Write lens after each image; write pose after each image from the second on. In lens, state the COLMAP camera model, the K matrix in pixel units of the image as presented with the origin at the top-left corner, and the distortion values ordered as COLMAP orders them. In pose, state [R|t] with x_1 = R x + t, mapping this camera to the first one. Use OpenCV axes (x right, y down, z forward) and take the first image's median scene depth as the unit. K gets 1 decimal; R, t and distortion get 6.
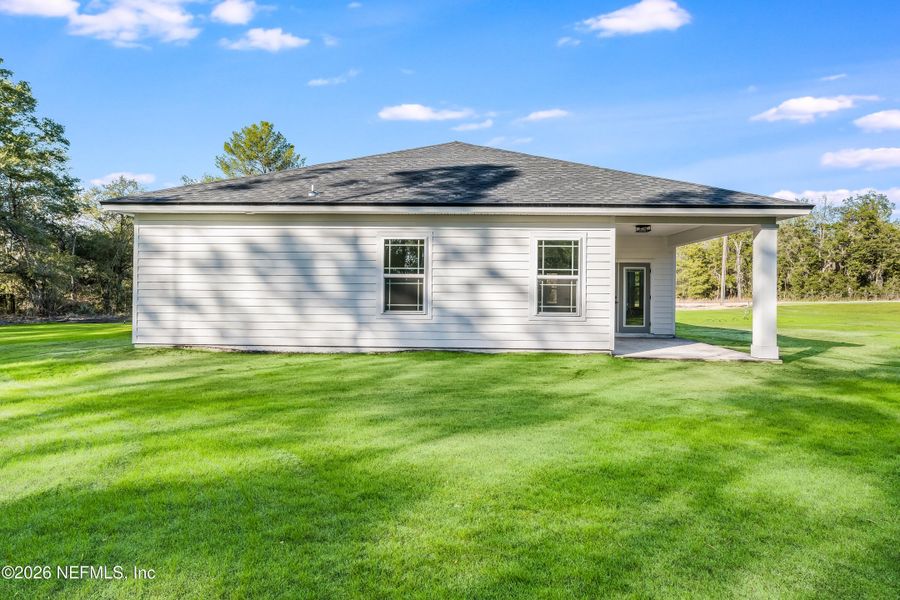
lens RADIAL K [[358.5, 0, 450.0], [0, 358.5, 300.0], [0, 0, 1]] dist [0.000556, 0.000095]
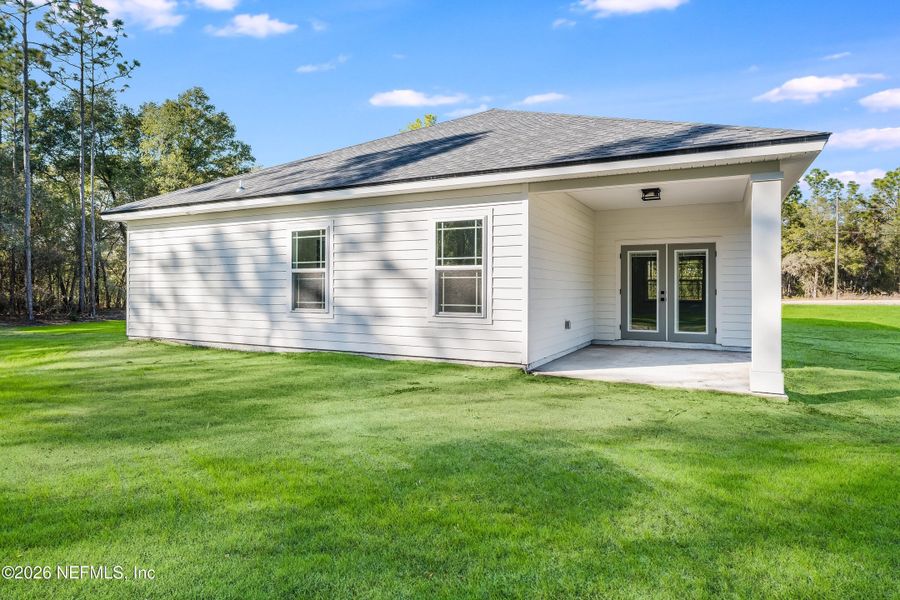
lens RADIAL K [[358.5, 0, 450.0], [0, 358.5, 300.0], [0, 0, 1]] dist [0.000556, 0.000095]
pose [[0.958058, 0.002401, -0.286565, 0.478405], [-0.002333, 0.999997, 0.000581, 0.006165], [0.286565, 0.000112, 0.958061, 0.226850]]
